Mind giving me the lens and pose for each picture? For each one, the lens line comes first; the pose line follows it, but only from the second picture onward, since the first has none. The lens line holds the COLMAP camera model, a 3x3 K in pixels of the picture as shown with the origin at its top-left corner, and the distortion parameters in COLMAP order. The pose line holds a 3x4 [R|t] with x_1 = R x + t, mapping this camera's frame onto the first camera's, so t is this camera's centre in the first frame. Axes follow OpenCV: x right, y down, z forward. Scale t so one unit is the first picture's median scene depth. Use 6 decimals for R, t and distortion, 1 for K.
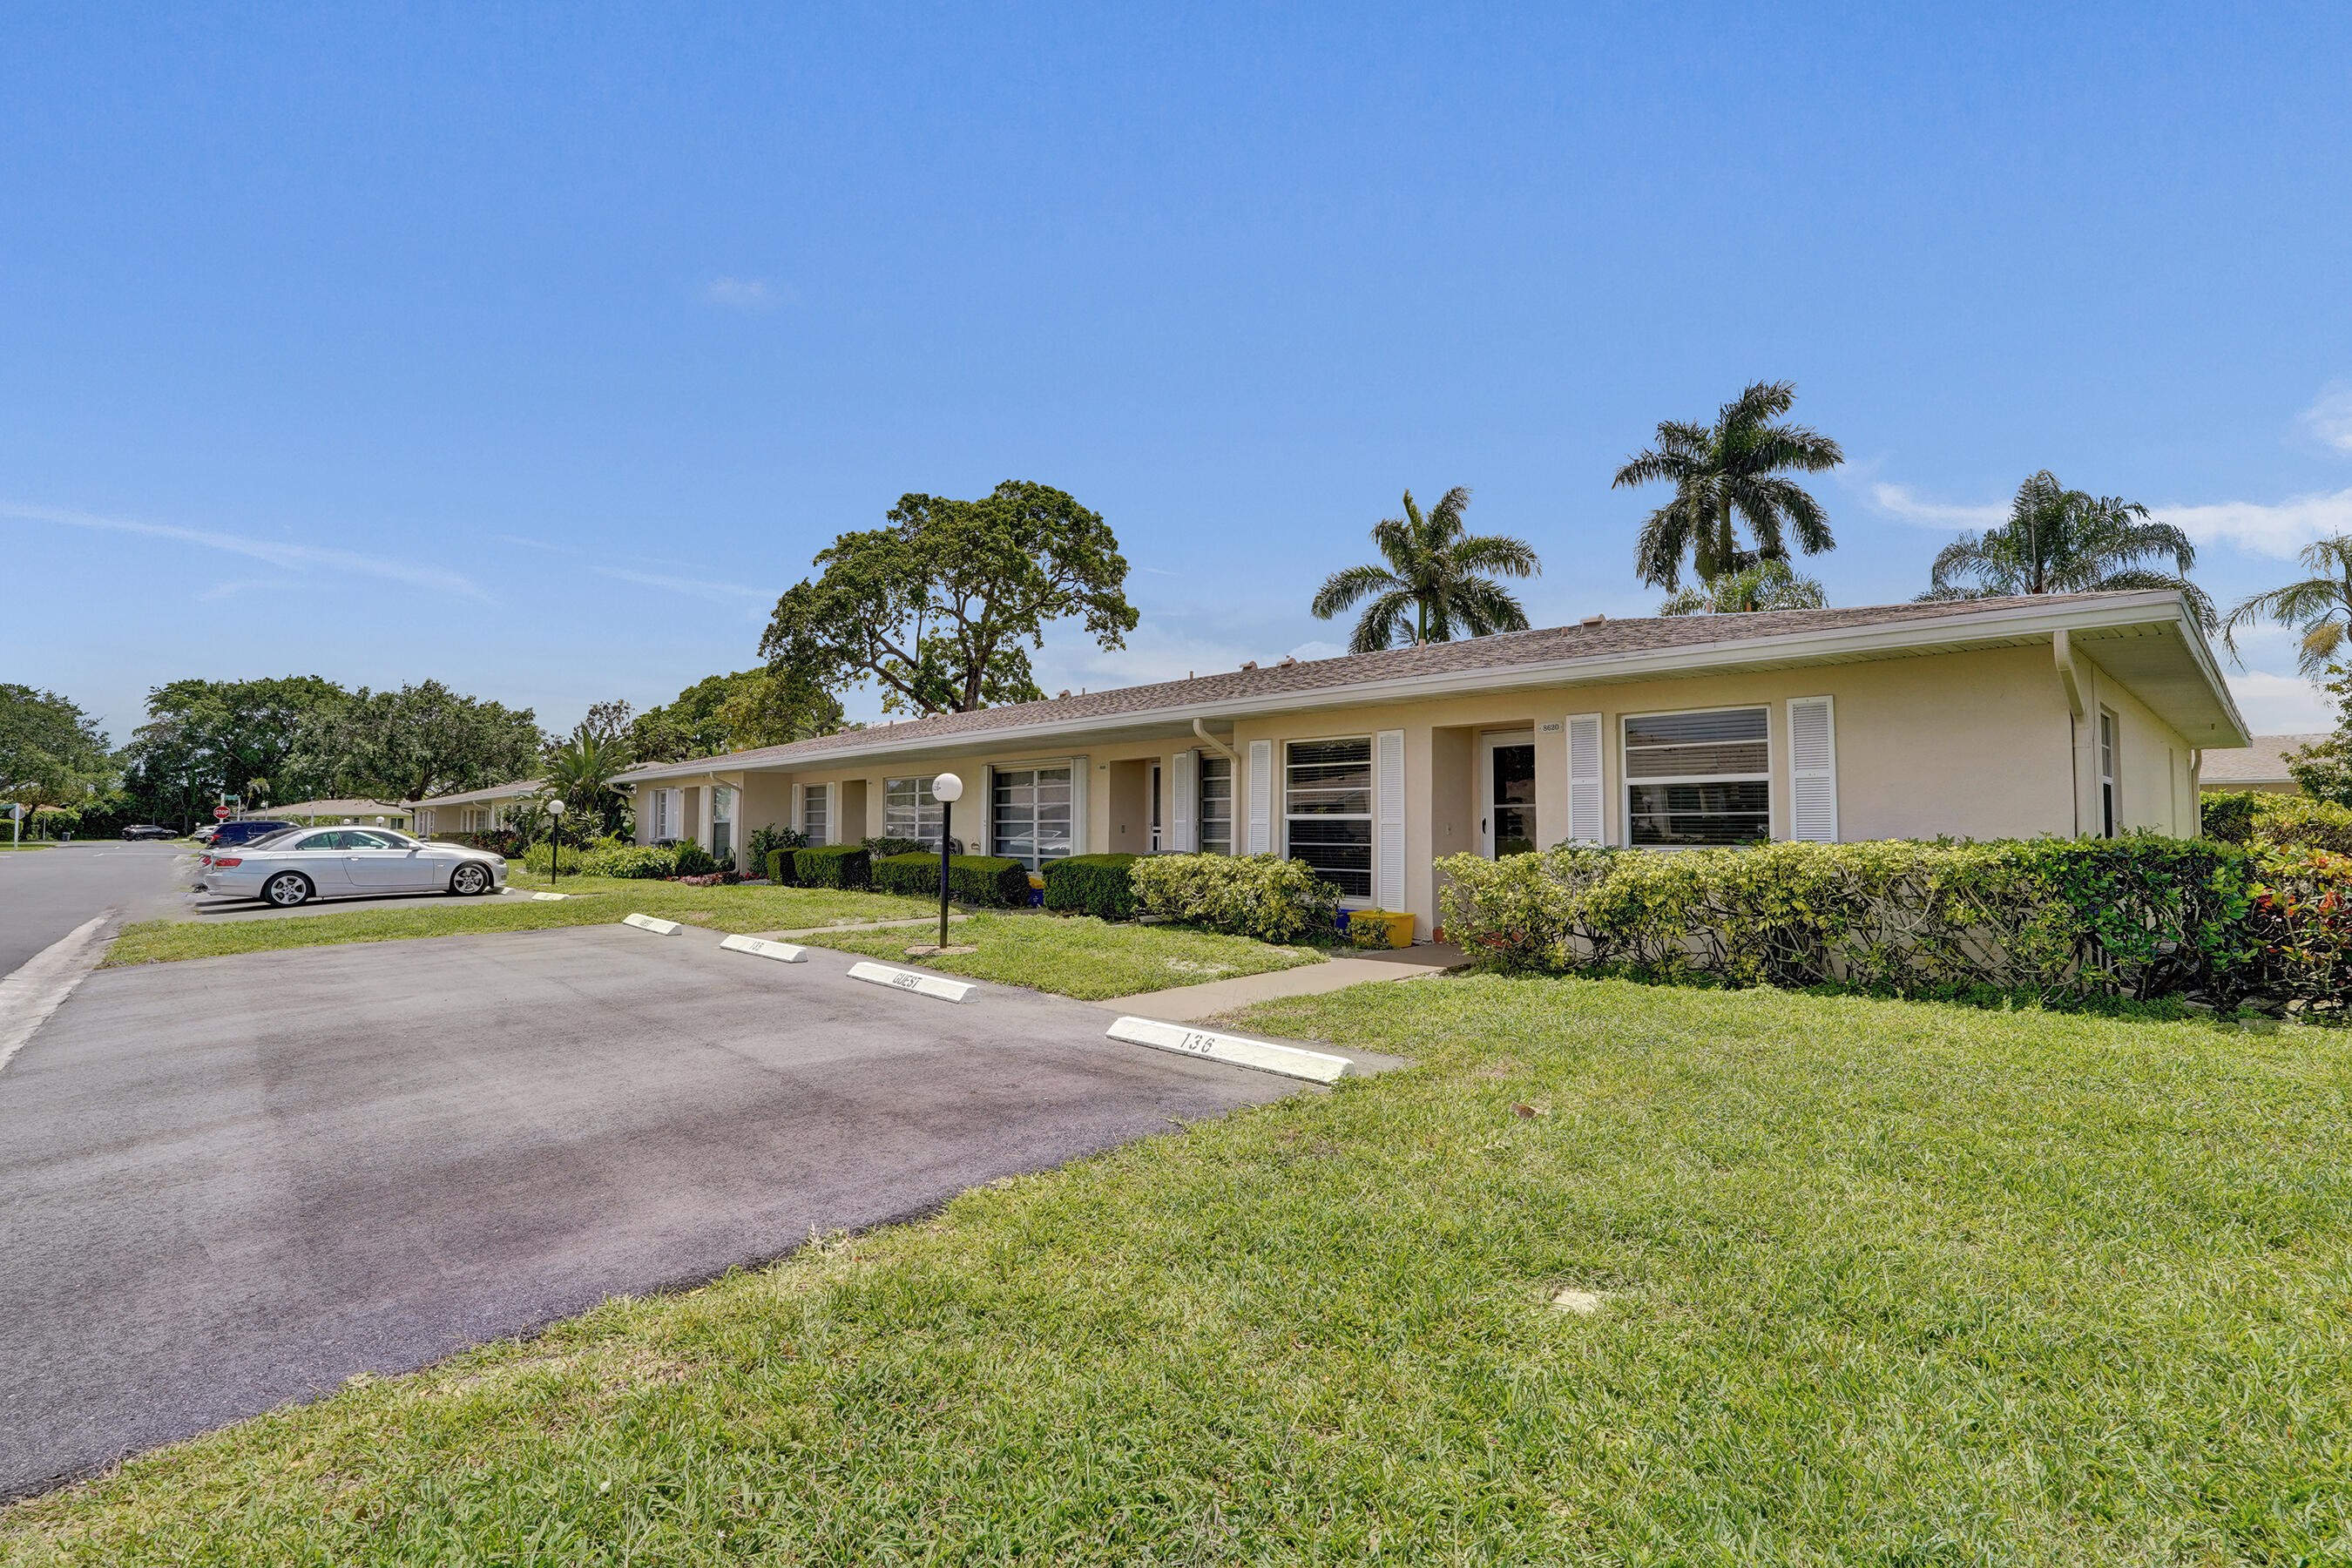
lens RADIAL K [[1093.5, 0, 1171.9], [0, 1093.5, 766.8], [0, 0, 1]] dist [-0.067566, 0.024228]
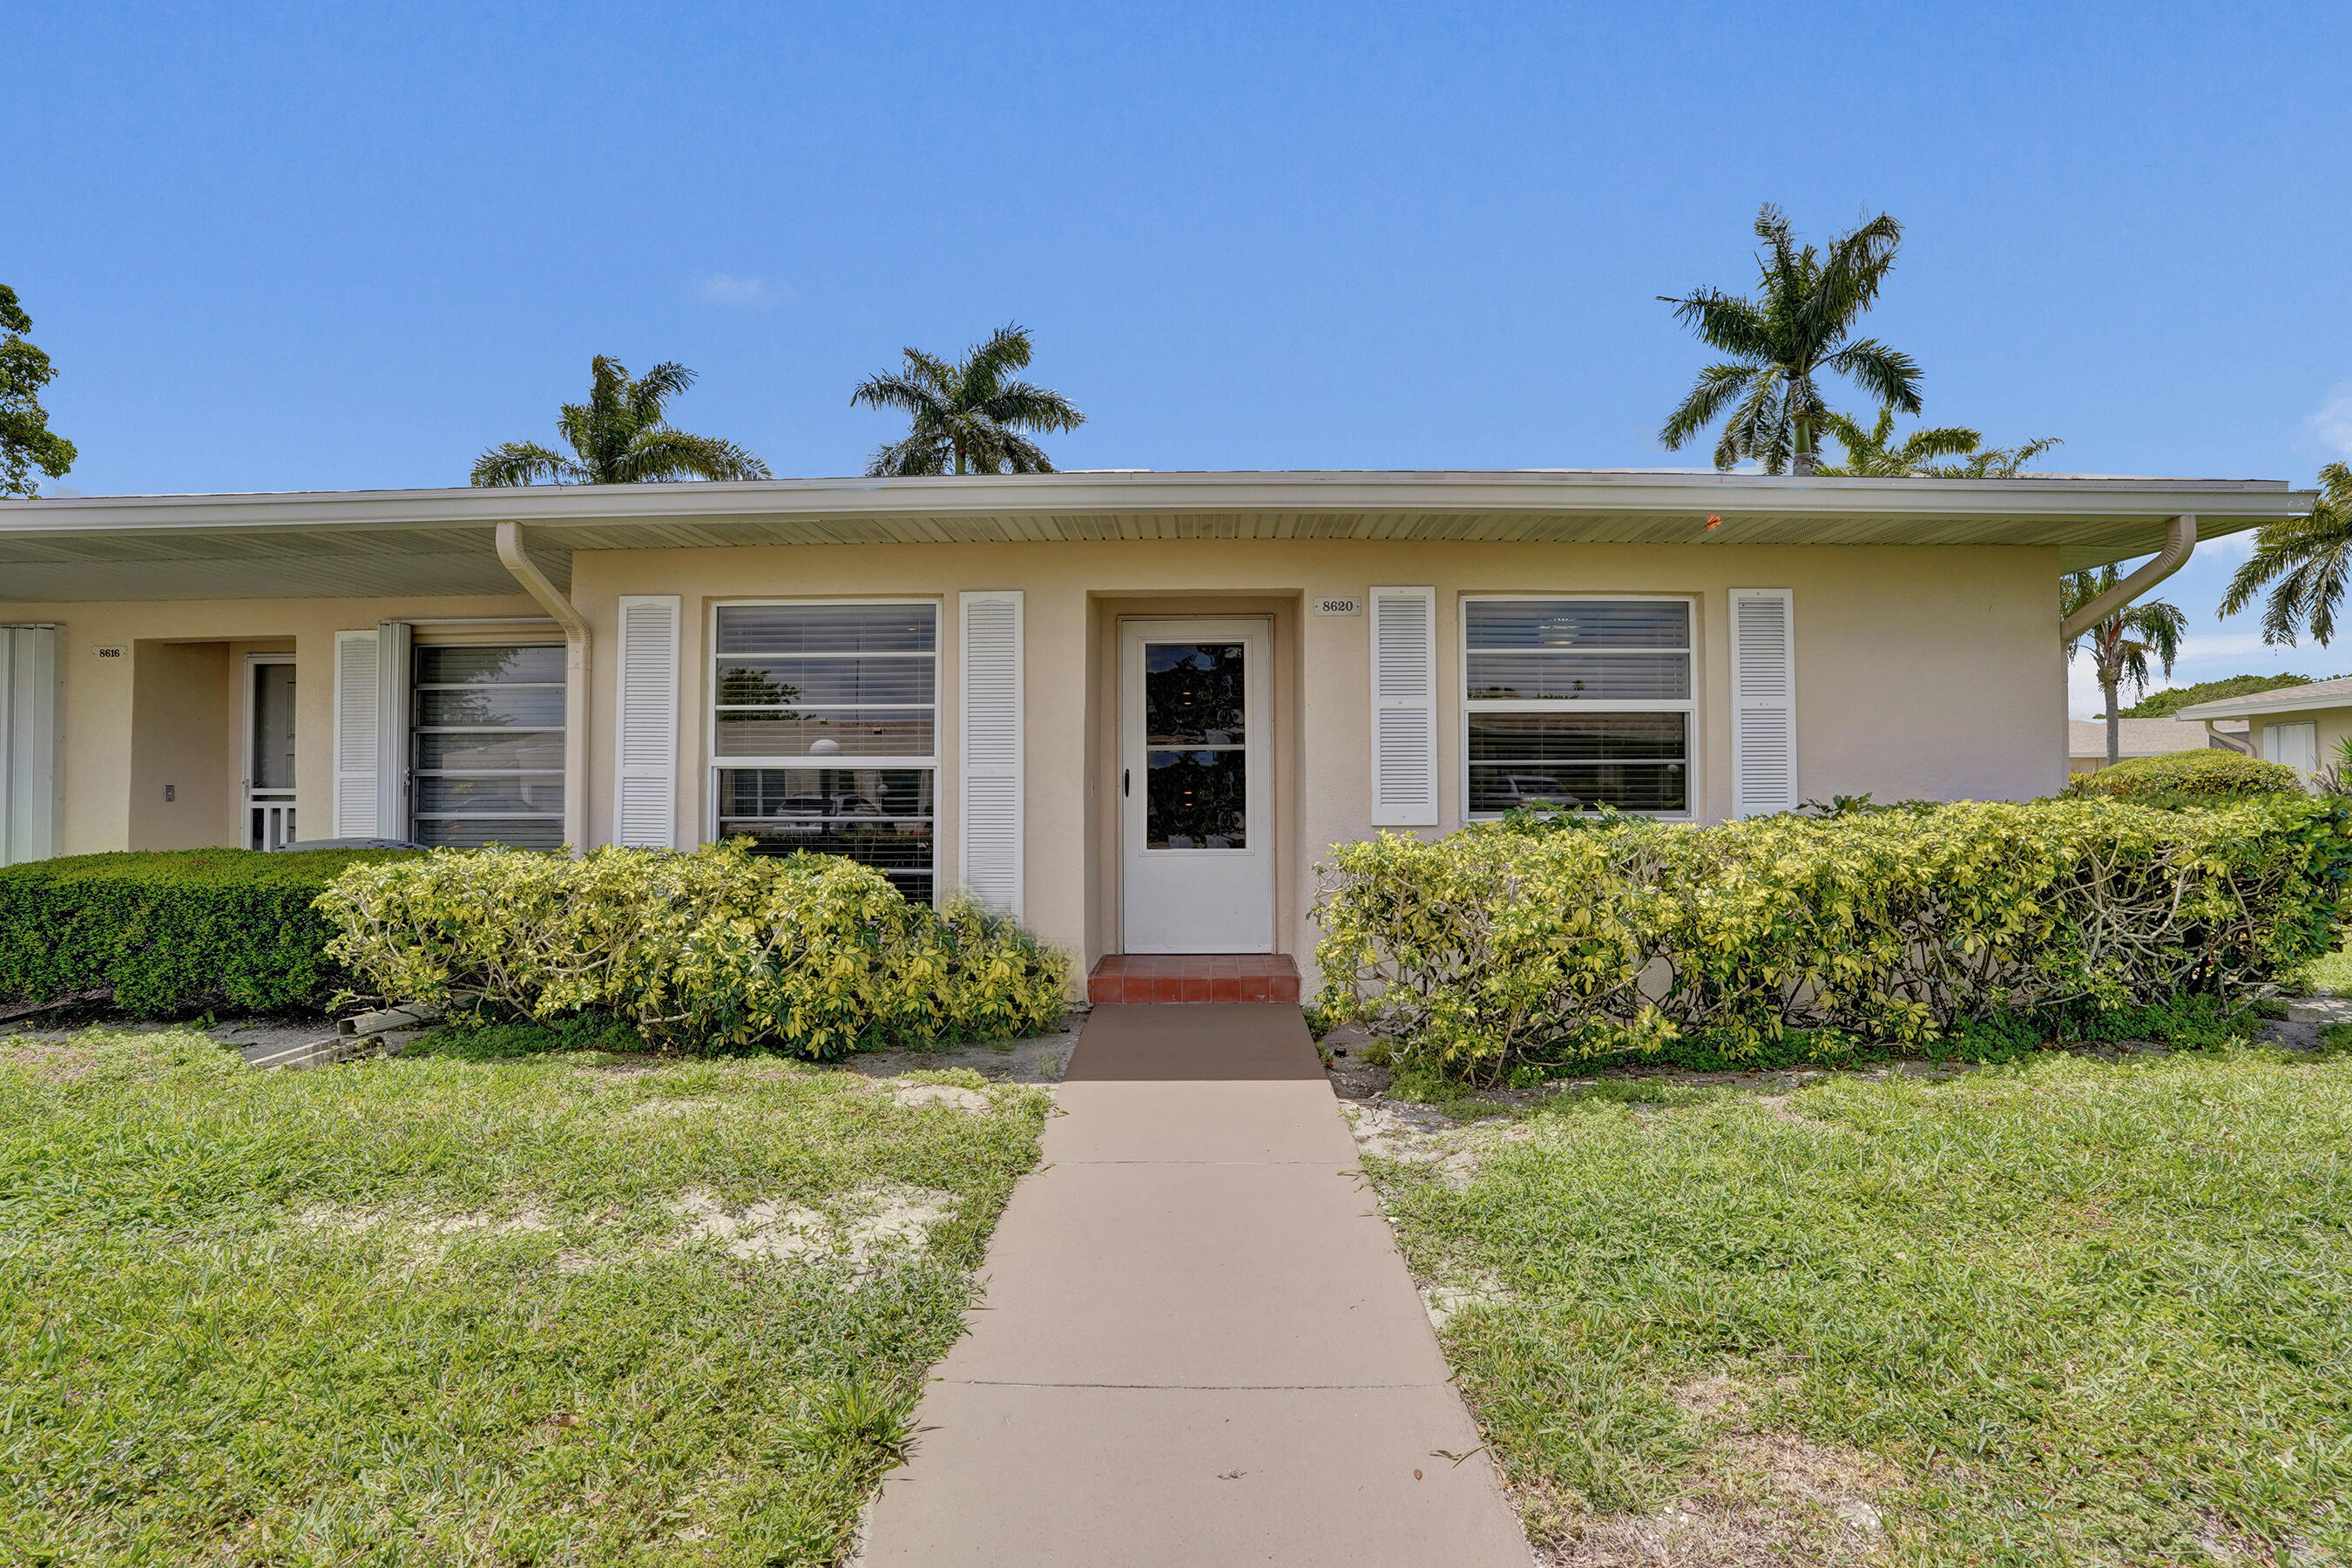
lens RADIAL K [[1093.5, 0, 1185.4], [0, 1093.5, 782.3], [0, 0, 1]] dist [-0.067566, 0.024228]
pose [[0.689884, 0.007101, 0.723885, -0.063541], [-0.036493, 0.999022, 0.024980, 0.024231], [-0.723000, -0.043650, 0.689468, 0.365304]]
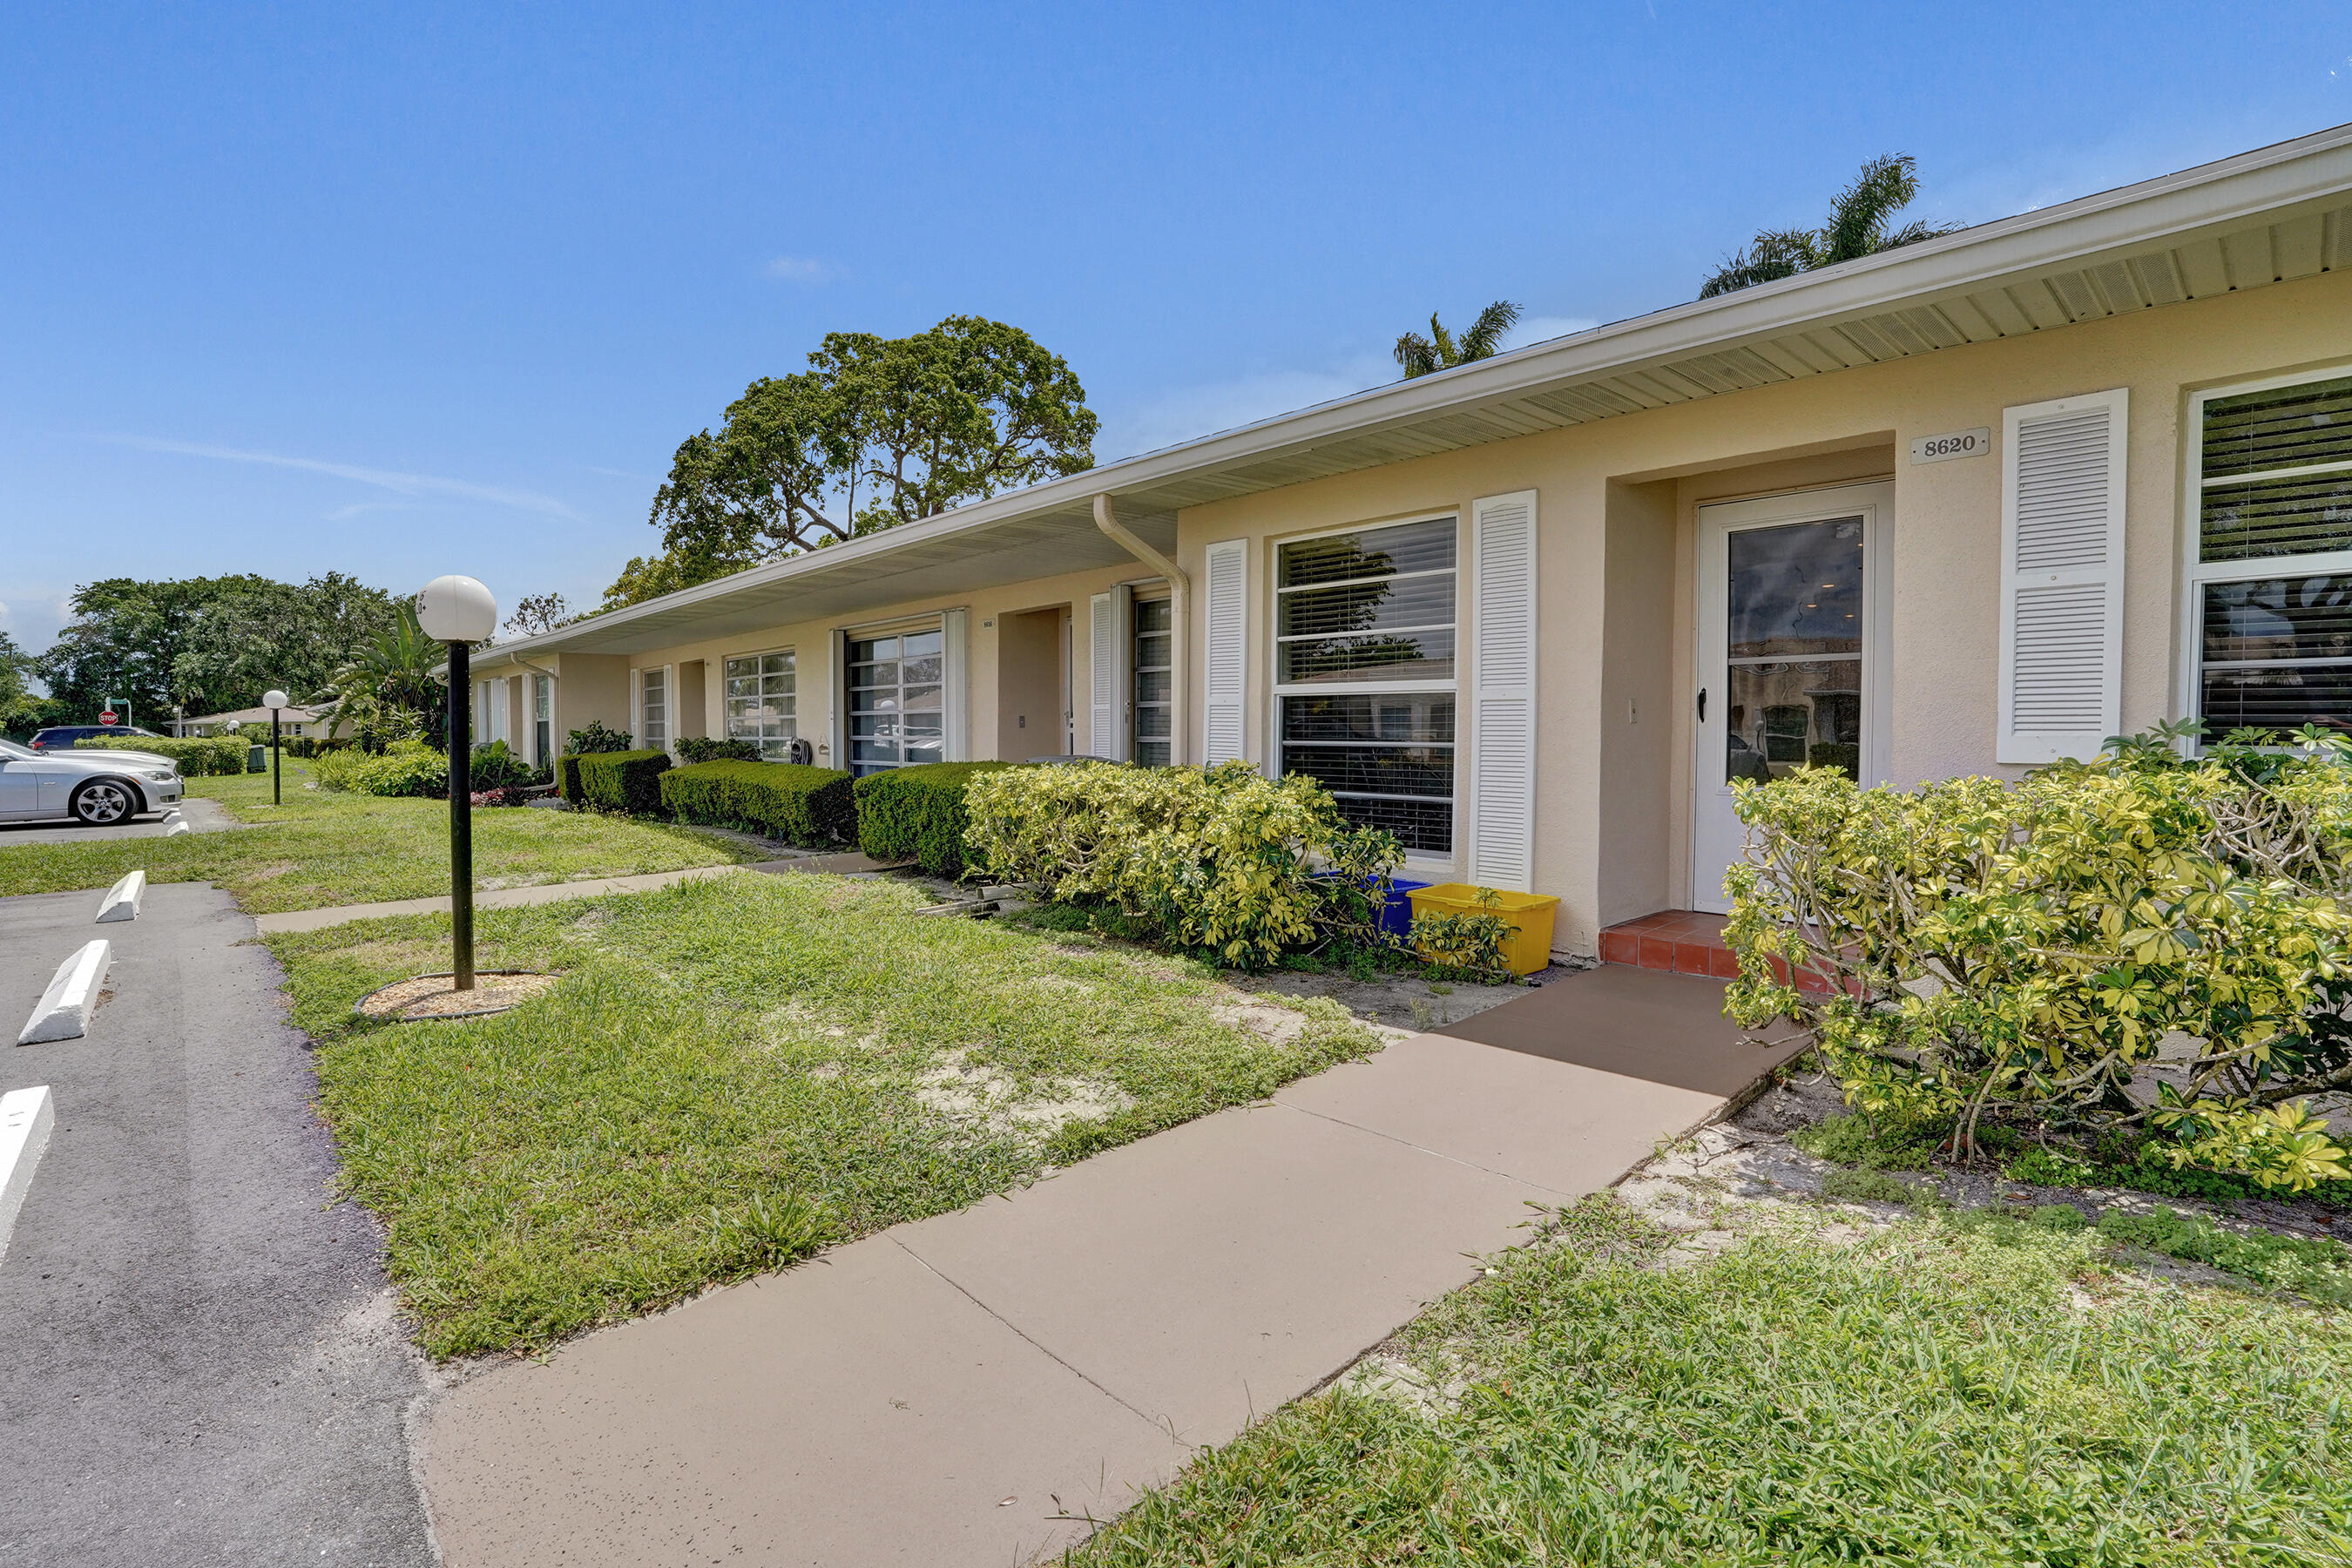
lens RADIAL K [[1093.5, 0, 1180.6], [0, 1093.5, 784.5], [0, 0, 1]] dist [-0.067566, 0.024228]
pose [[0.999934, -0.001173, 0.011438, 0.037345], [-0.000023, 0.994579, 0.103980, 0.025062], [-0.011498, -0.103973, 0.994514, 0.337336]]
